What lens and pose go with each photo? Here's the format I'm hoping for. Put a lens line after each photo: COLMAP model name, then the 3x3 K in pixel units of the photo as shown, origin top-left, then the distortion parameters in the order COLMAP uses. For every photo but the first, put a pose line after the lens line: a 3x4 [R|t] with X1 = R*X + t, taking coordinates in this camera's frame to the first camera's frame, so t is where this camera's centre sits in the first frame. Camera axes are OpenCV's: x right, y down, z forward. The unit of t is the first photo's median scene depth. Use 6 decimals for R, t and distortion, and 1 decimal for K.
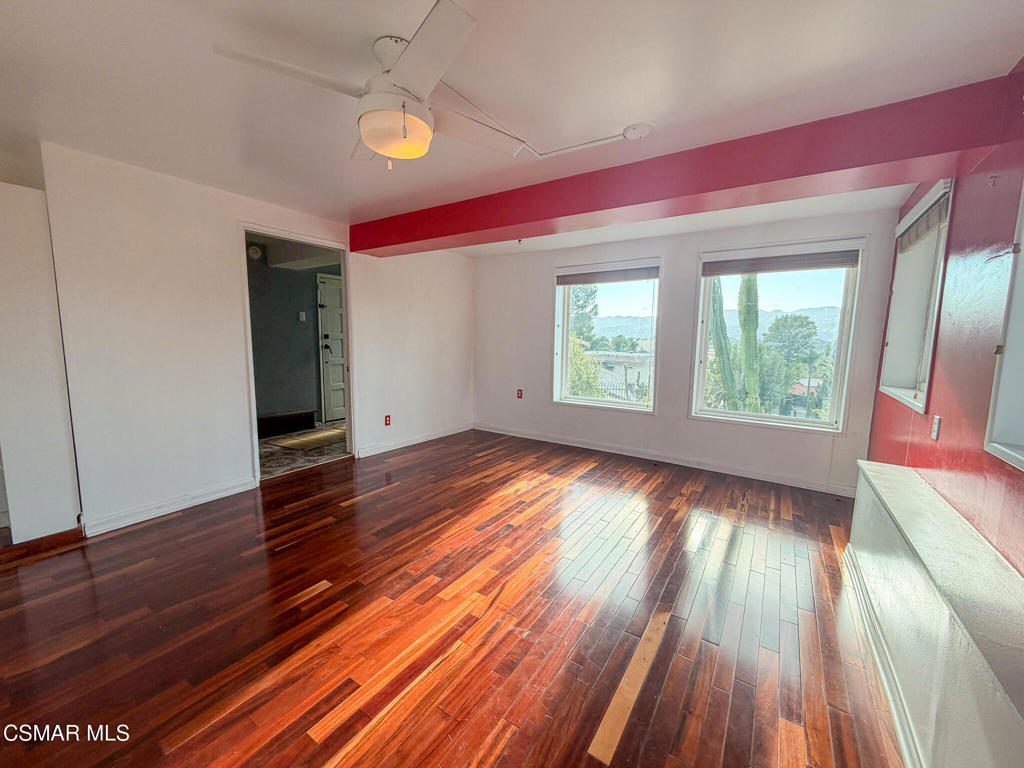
lens RADIAL K [[408.5, 0, 509.0], [0, 408.5, 389.5], [0, 0, 1]] dist [0.001284, 0.000245]
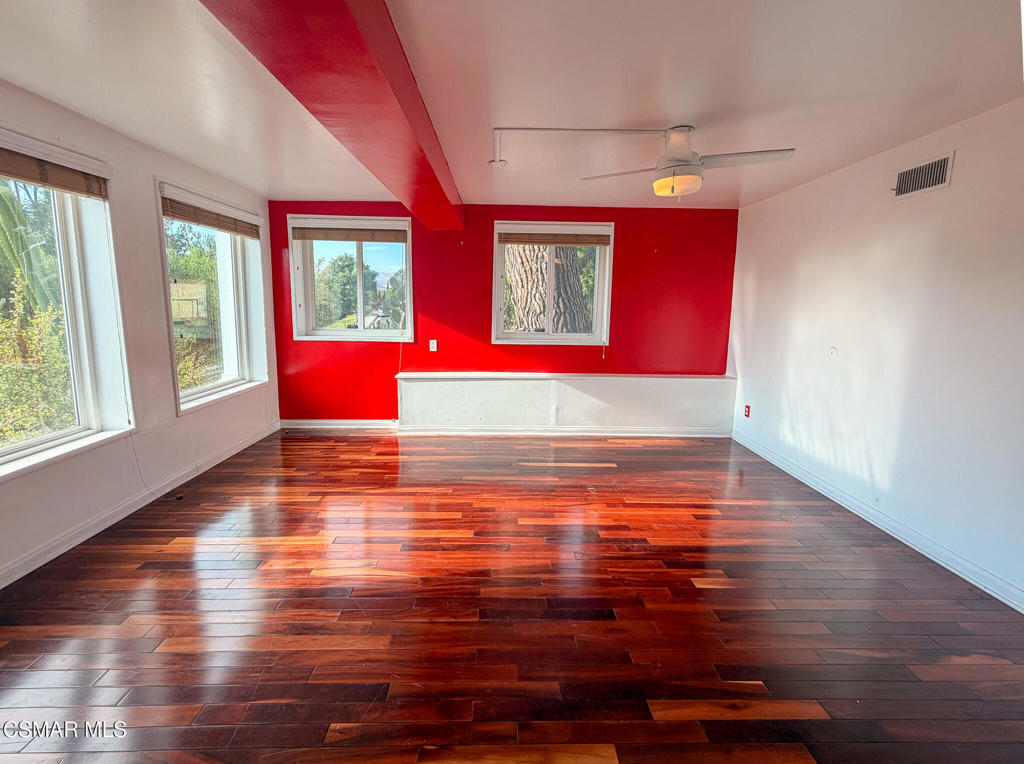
lens RADIAL K [[408.5, 0, 504.3], [0, 408.5, 372.2], [0, 0, 1]] dist [0.001284, 0.000245]
pose [[-0.567920, -0.165337, 0.806307, -0.457894], [0.085043, 0.962587, 0.257283, -0.144399], [-0.818679, 0.214686, -0.532611, 0.920662]]
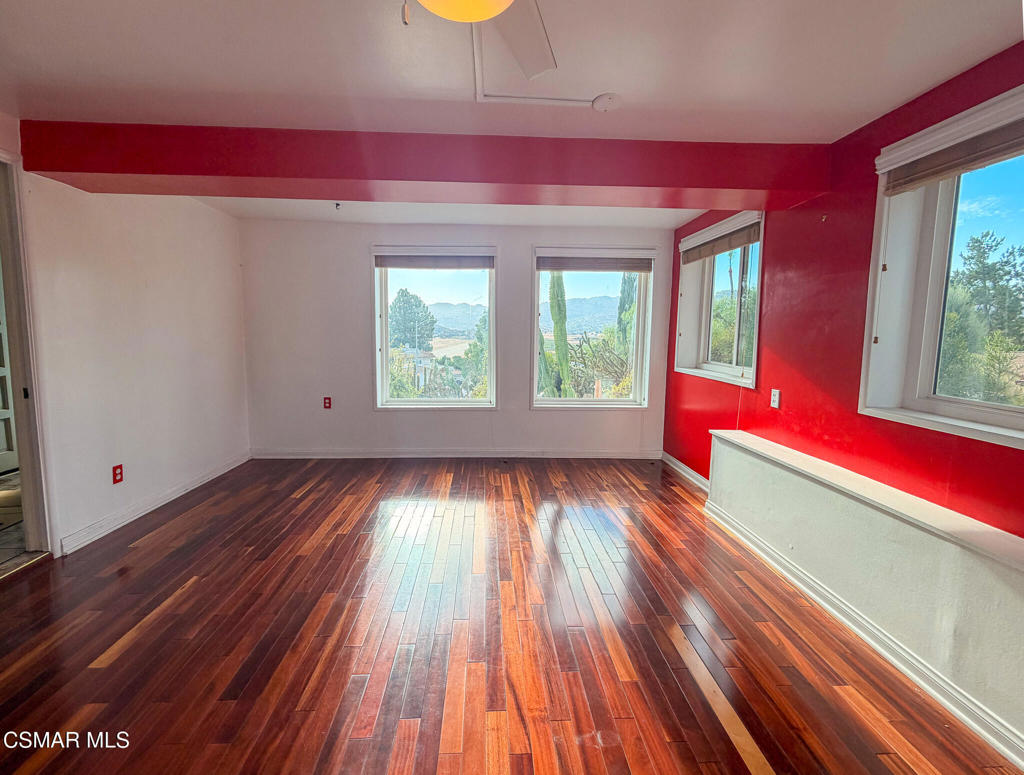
lens RADIAL K [[419.9, 0, 503.9], [0, 419.9, 369.0], [0, 0, 1]] dist [0.001306, -0.000166]
pose [[0.803471, -0.060030, 0.592310, -0.220496], [0.078181, 0.996927, -0.005015, -0.029712], [-0.590188, 0.050336, 0.805695, 0.205100]]
